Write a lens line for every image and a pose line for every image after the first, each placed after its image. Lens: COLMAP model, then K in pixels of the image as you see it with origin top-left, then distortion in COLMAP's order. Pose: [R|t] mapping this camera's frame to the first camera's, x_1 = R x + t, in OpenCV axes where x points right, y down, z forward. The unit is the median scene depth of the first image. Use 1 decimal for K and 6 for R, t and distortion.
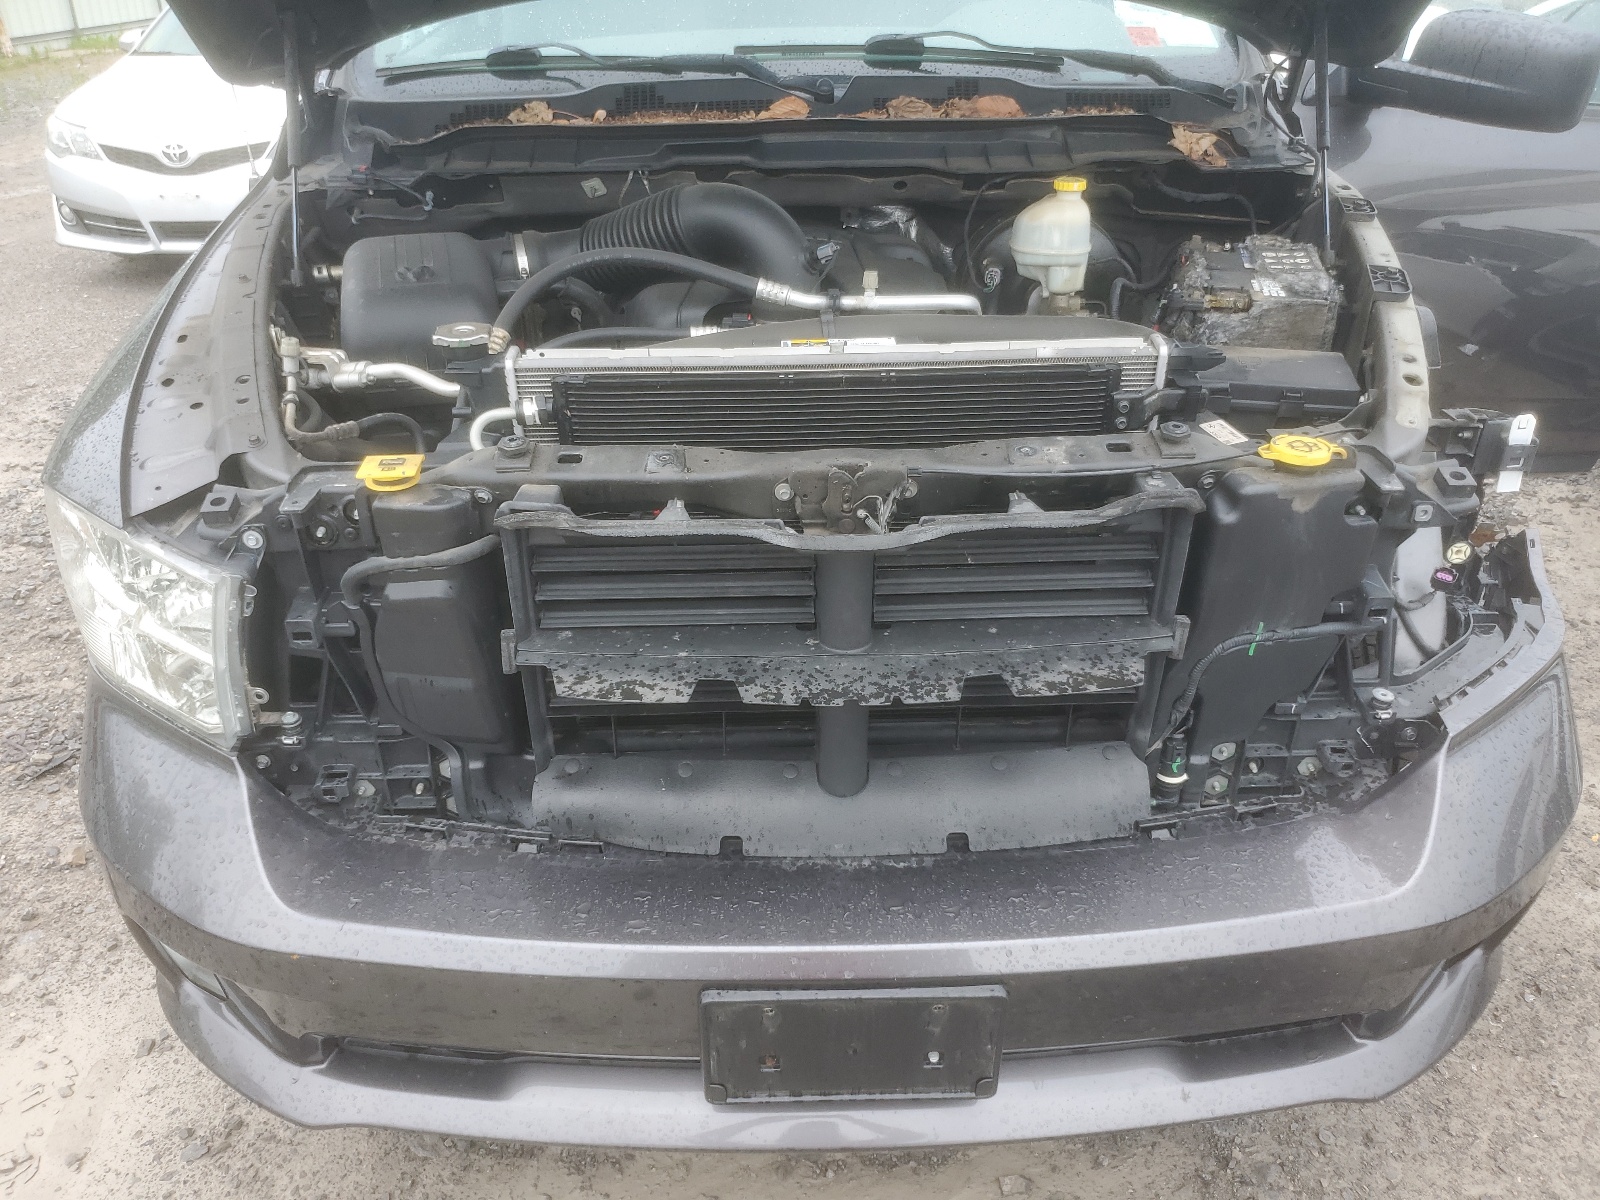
lens RADIAL K [[1224.1, 0, 800.0], [0, 1224.1, 600.0], [0, 0, 1]] dist [0.002663, 0.007580]
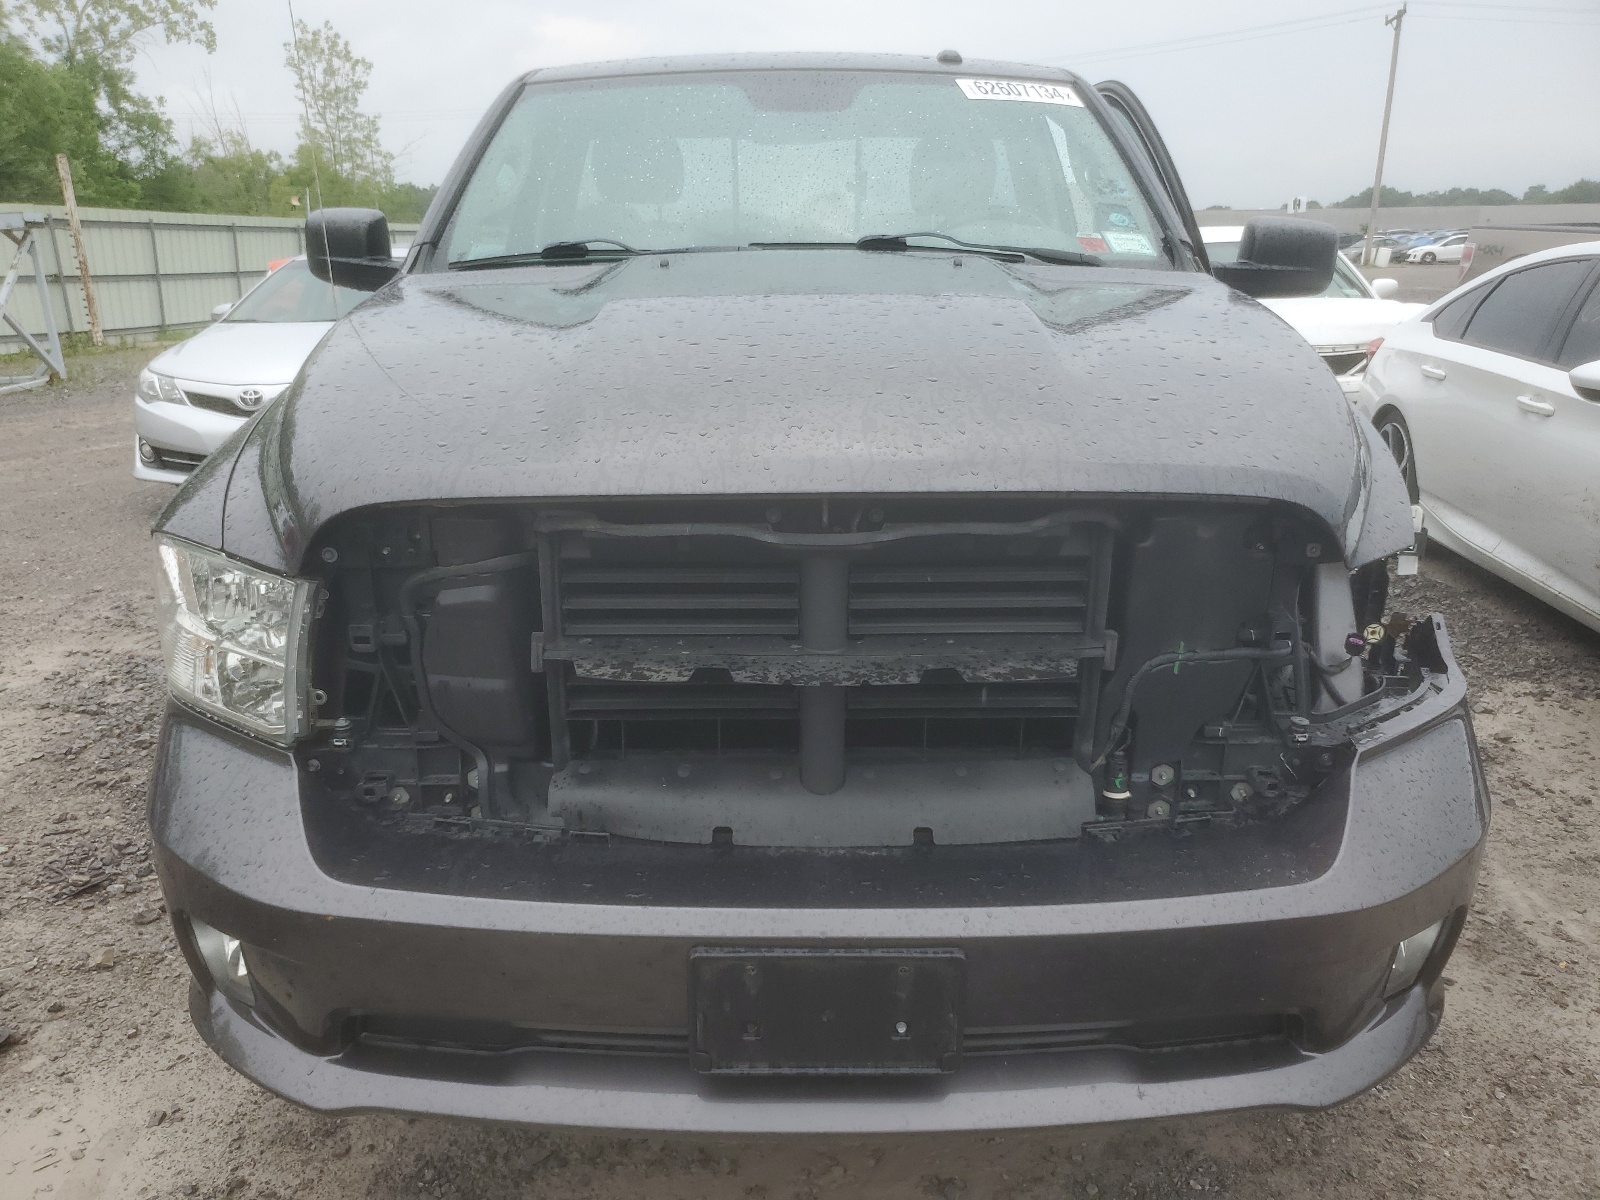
lens RADIAL K [[1200.6, 0, 800.0], [0, 1200.6, 600.0], [0, 0, 1]] dist [0.022091, -0.017598]
pose [[0.999842, 0.011535, -0.013493, 0.026055], [-0.014152, 0.976822, -0.213584, 0.209842], [0.010717, 0.213742, 0.976831, -0.119496]]
